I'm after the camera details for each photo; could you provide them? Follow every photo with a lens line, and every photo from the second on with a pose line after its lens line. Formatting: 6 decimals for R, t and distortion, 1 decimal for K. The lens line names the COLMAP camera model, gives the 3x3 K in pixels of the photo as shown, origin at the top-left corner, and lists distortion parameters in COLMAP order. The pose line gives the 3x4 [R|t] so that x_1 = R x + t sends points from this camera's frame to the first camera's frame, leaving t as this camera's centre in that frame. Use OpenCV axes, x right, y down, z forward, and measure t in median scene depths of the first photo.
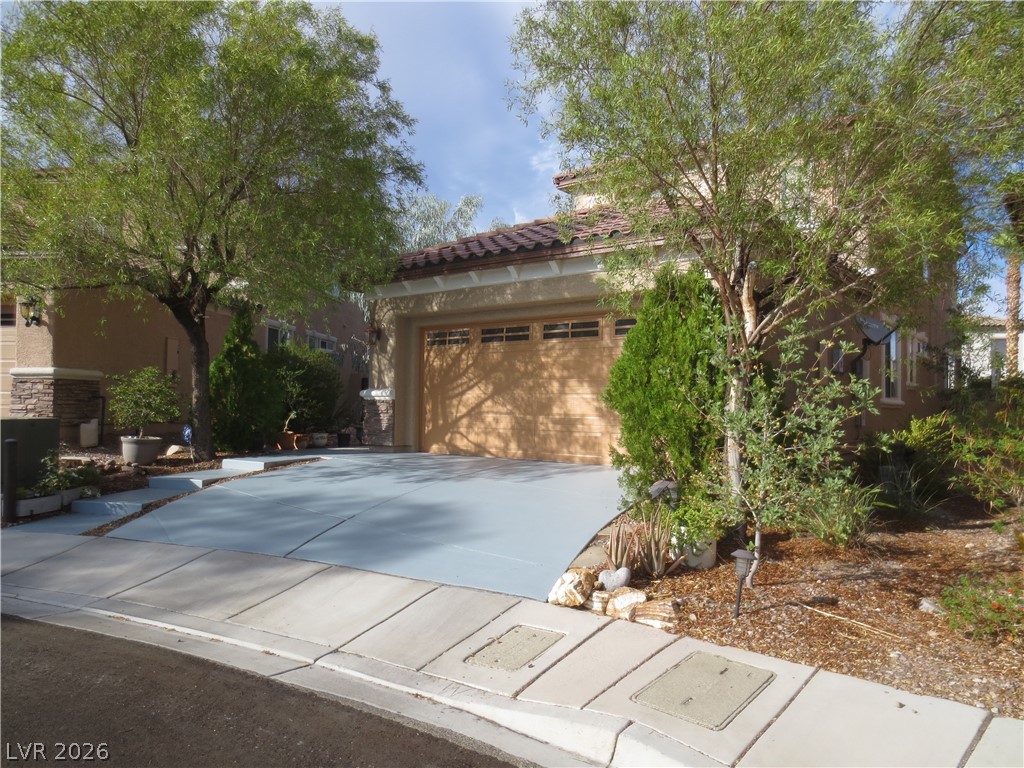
lens RADIAL K [[729.6, 0, 510.8], [0, 729.6, 383.9], [0, 0, 1]] dist [-0.037285, 0.023810]
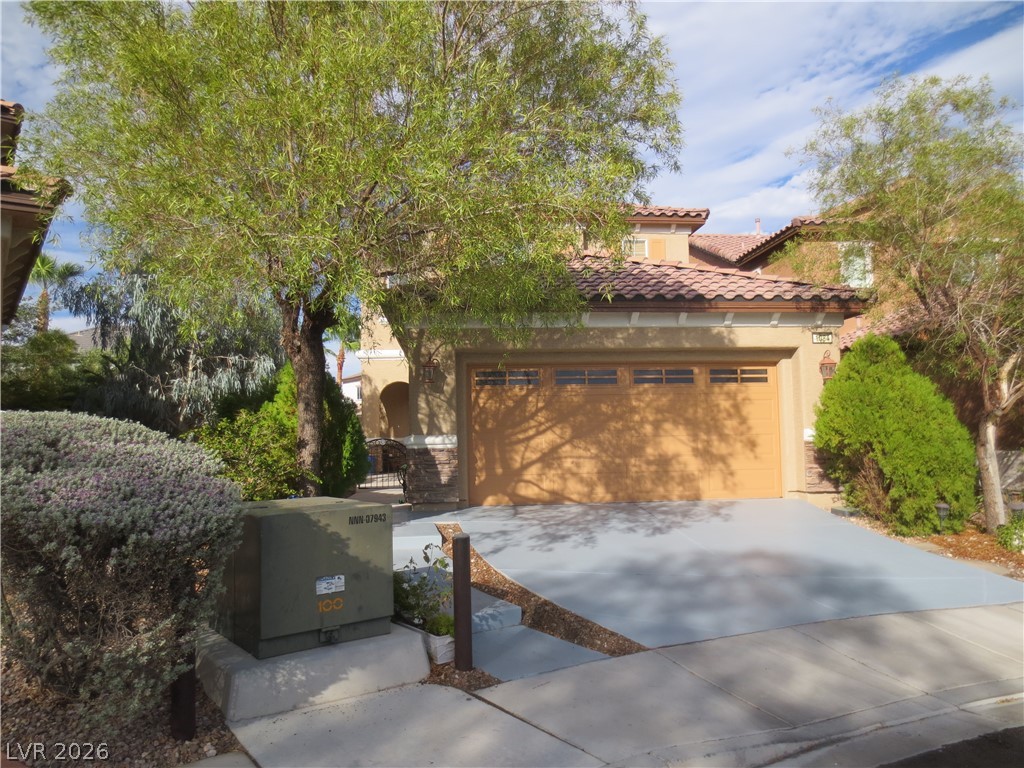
lens RADIAL K [[729.6, 0, 510.8], [0, 729.6, 383.9], [0, 0, 1]] dist [-0.037285, 0.023810]
pose [[0.728993, 0.023975, 0.684101, -0.779345], [0.005847, 0.999132, -0.041246, -0.019238], [-0.684496, 0.034068, 0.728220, 0.363270]]
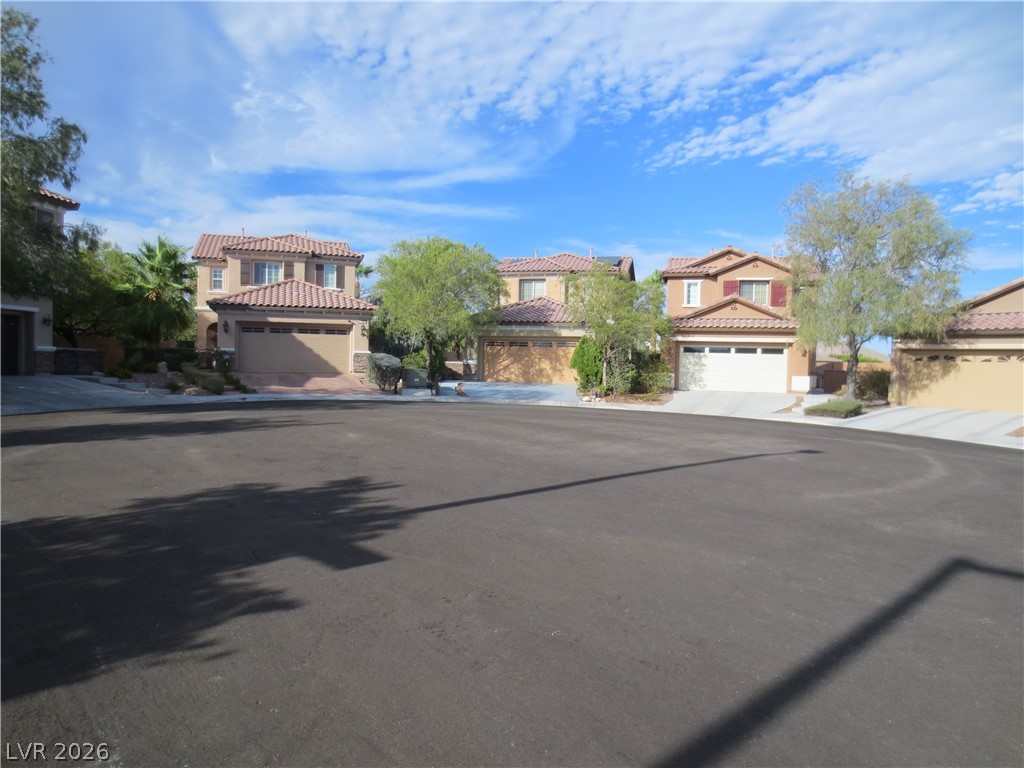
lens RADIAL K [[729.6, 0, 510.8], [0, 729.6, 383.9], [0, 0, 1]] dist [-0.037285, 0.023810]
pose [[0.914642, -0.002062, 0.404259, -1.386035], [-0.021892, 0.998267, 0.054622, -0.069504], [-0.403671, -0.058810, 0.913012, -2.004654]]
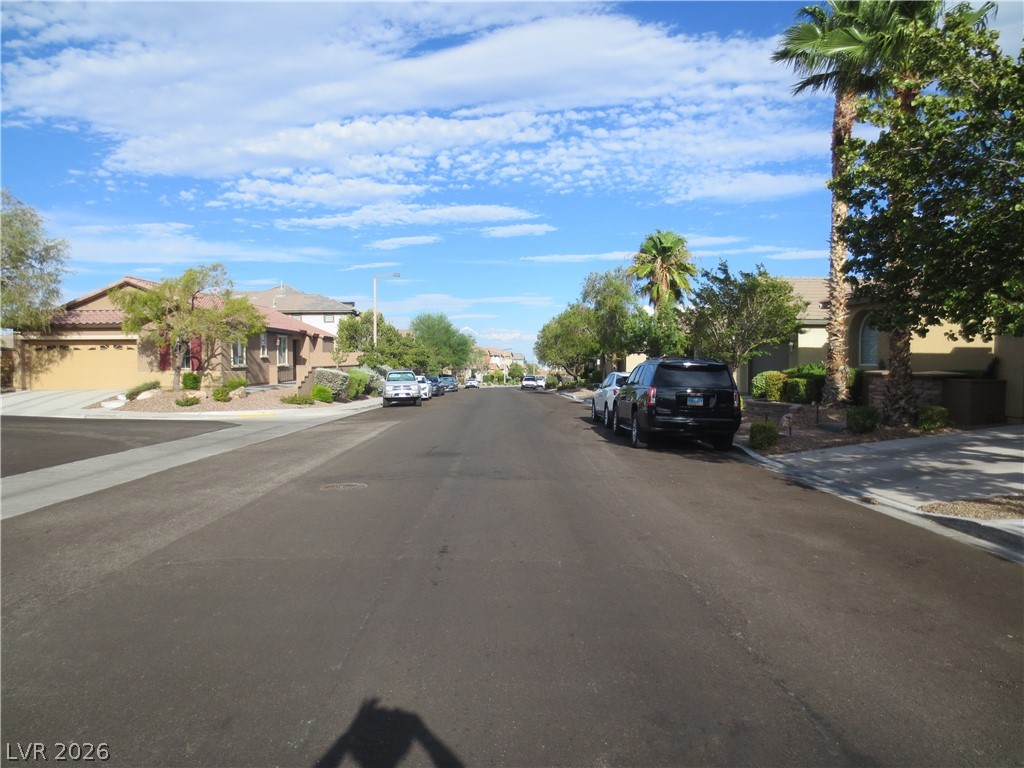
lens RADIAL K [[719.1, 0, 506.4], [0, 719.1, 379.5], [0, 0, 1]] dist [-0.053325, 0.028836]
pose [[0.215519, -0.047886, 0.975325, -1.430783], [-0.017037, 0.998460, 0.052787, -0.107351], [-0.976351, -0.027994, 0.214371, -2.738614]]
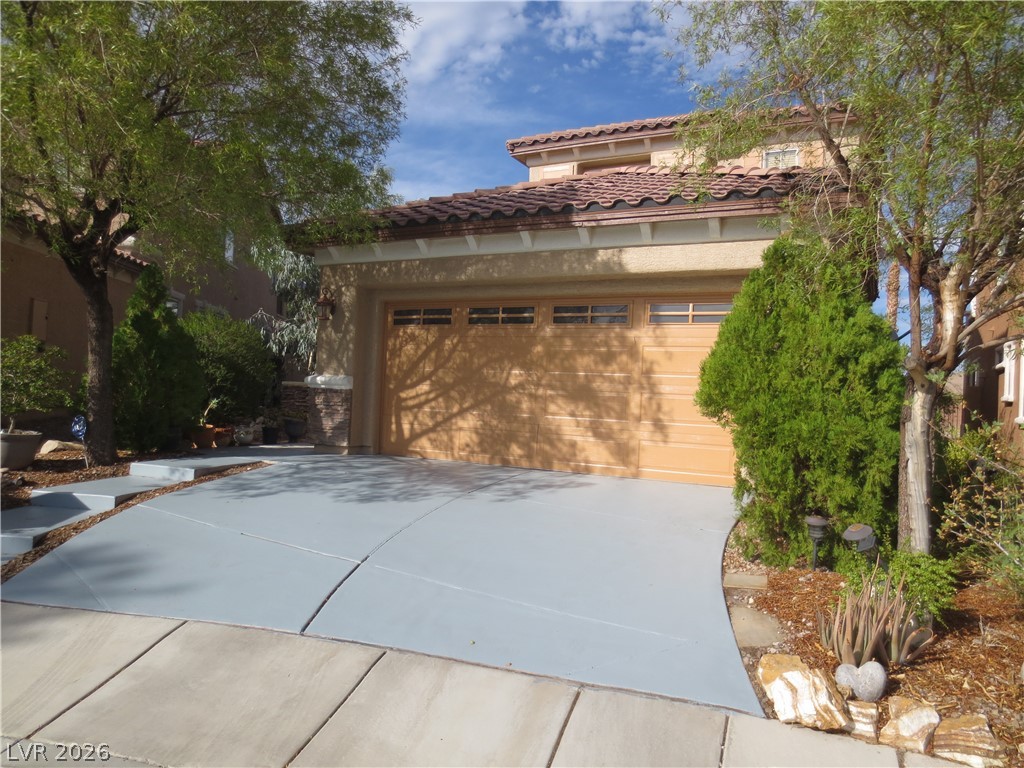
lens RADIAL K [[728.9, 0, 508.7], [0, 728.9, 379.2], [0, 0, 1]] dist [-0.033326, 0.013636]
pose [[0.981933, 0.034113, 0.186128, -0.154273], [-0.036464, 0.999292, 0.009226, -0.003681], [-0.185682, -0.015846, 0.982482, 0.193814]]
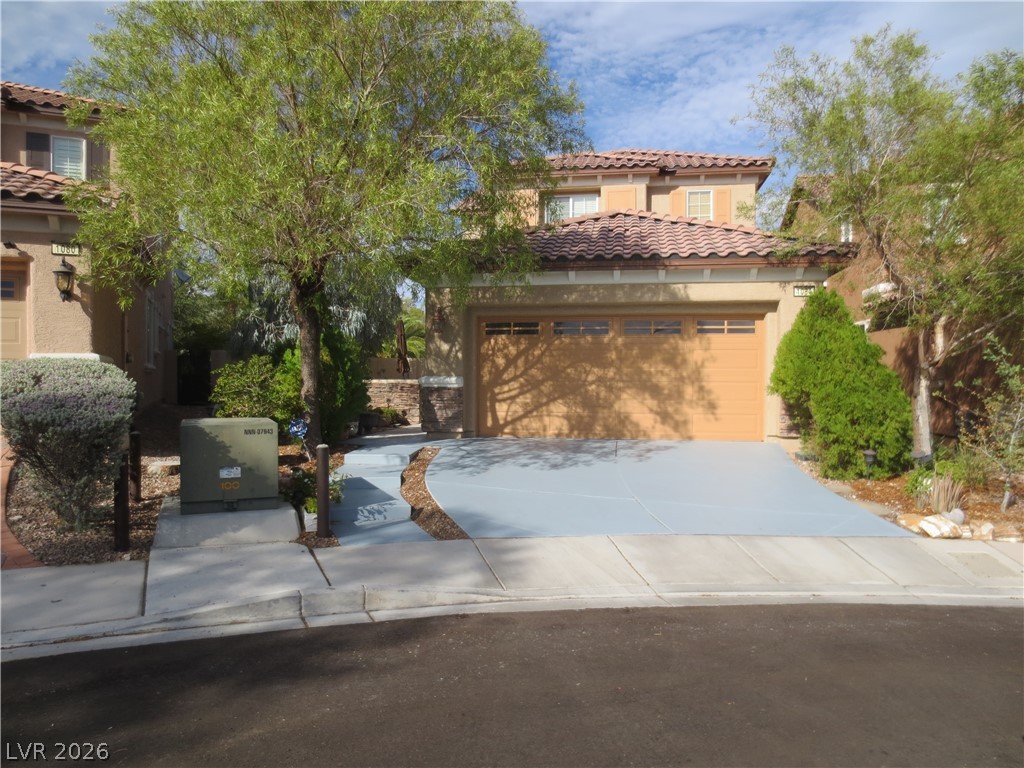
lens RADIAL K [[732.0, 0, 513.2], [0, 732.0, 380.5], [0, 0, 1]] dist [-0.037901, 0.031891]
pose [[0.878043, -0.009922, 0.478480, -0.654354], [-0.007678, 0.999364, 0.034814, -0.026292], [-0.478521, -0.034242, 0.877408, 0.068426]]
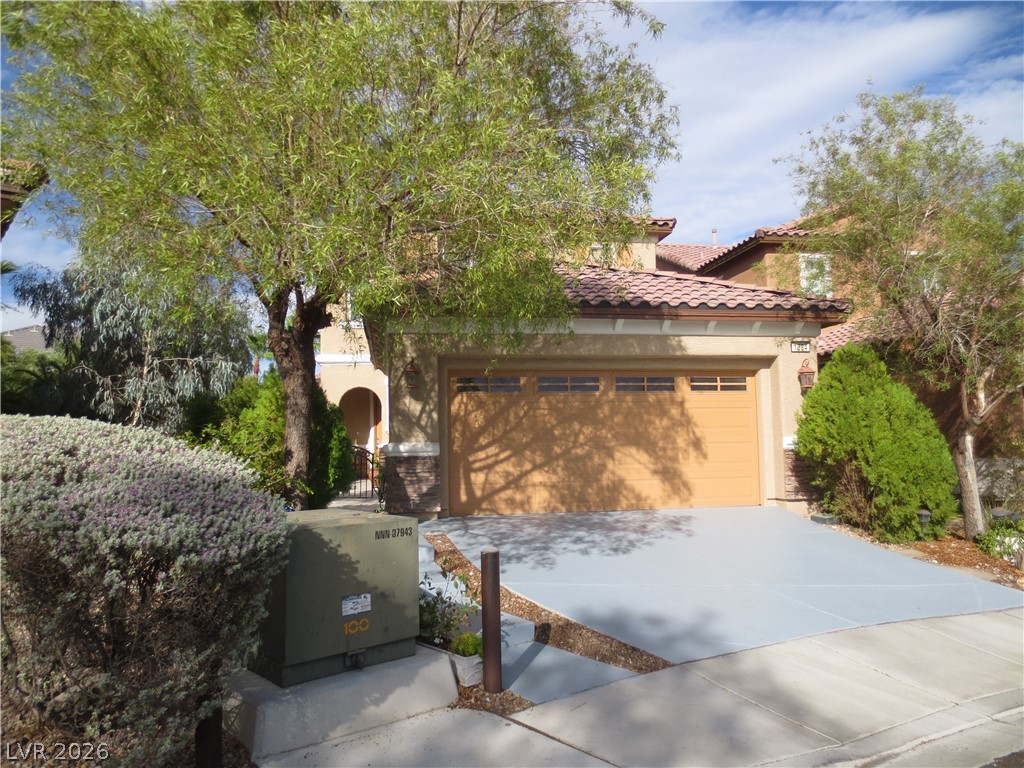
lens RADIAL K [[728.9, 0, 508.7], [0, 728.9, 379.2], [0, 0, 1]] dist [-0.033326, 0.013636]
pose [[0.675272, 0.040734, 0.736444, -0.801853], [0.001602, 0.998390, -0.056691, -0.019594], [-0.737567, 0.039462, 0.674119, 0.415781]]
